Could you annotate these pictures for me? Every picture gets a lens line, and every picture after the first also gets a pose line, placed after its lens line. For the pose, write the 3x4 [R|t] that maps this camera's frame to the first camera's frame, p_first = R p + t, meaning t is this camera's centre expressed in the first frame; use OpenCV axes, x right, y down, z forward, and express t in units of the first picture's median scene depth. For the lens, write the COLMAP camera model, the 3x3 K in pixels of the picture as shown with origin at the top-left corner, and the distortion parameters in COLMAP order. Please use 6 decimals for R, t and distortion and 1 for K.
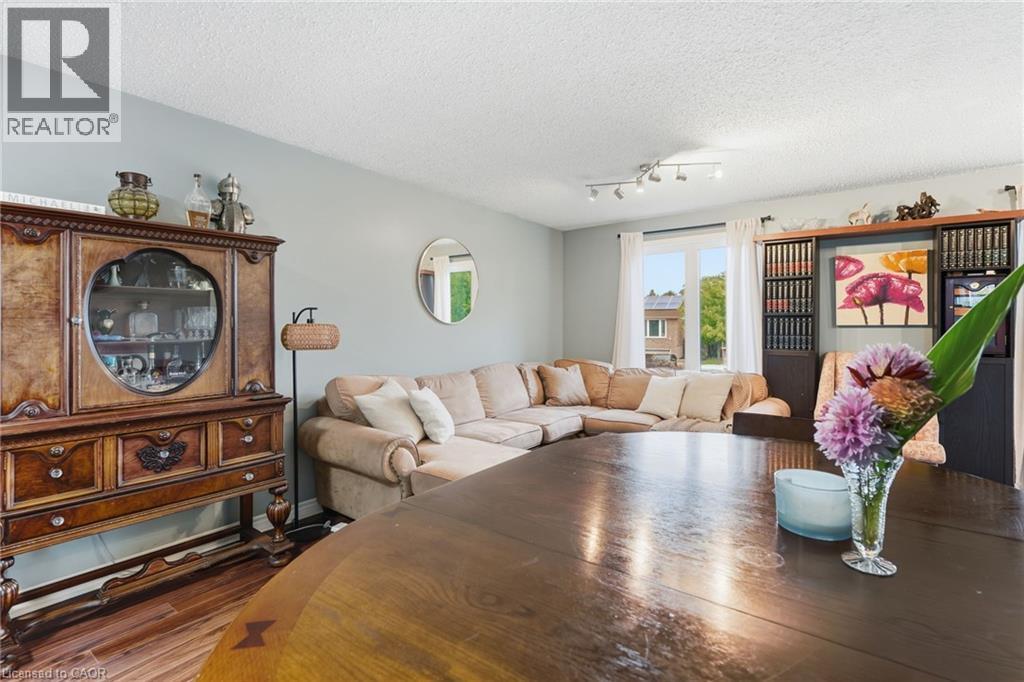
lens RADIAL K [[479.9, 0, 513.3], [0, 479.9, 322.5], [0, 0, 1]] dist [-0.000861, 0.000052]
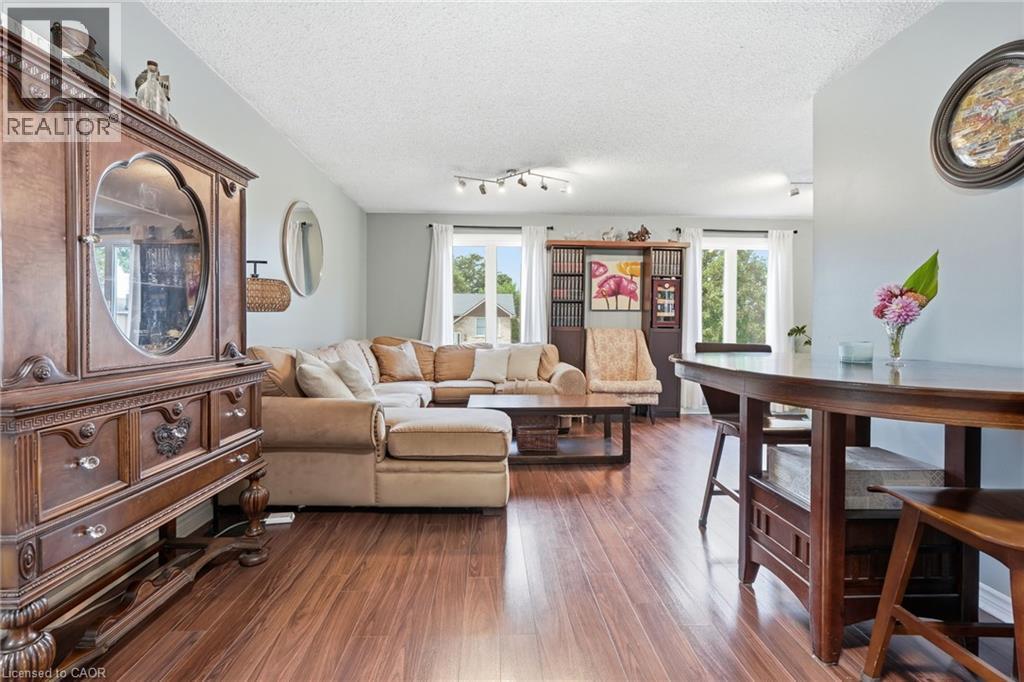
lens RADIAL K [[480.4, 0, 511.6], [0, 480.4, 330.9], [0, 0, 1]] dist [0.000363, -0.000200]
pose [[0.772008, 0.000062, 0.635612, -0.458615], [-0.012421, 0.999811, 0.014989, 0.055339], [-0.635491, -0.019467, 0.771863, 0.050320]]
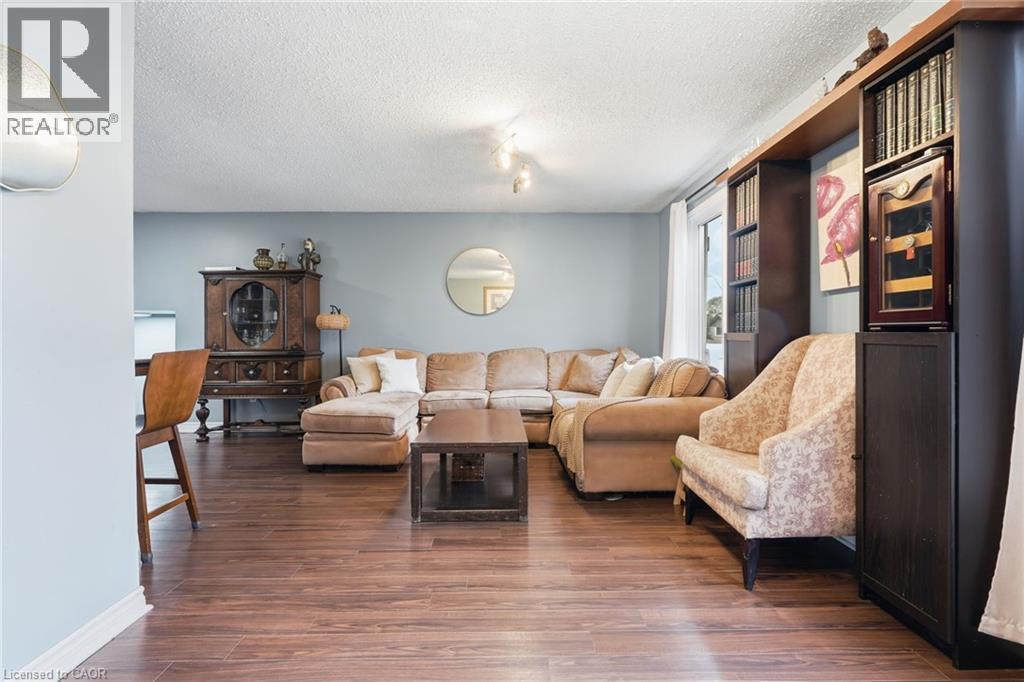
lens RADIAL K [[467.4, 0, 512.0], [0, 467.4, 341.0], [0, 0, 1]] dist [0.000406, -0.000908]
pose [[0.612016, 0.002472, -0.790842, 0.989964], [0.010386, 0.999884, 0.011163, 0.064024], [0.790777, -0.015046, 0.611919, 0.347802]]
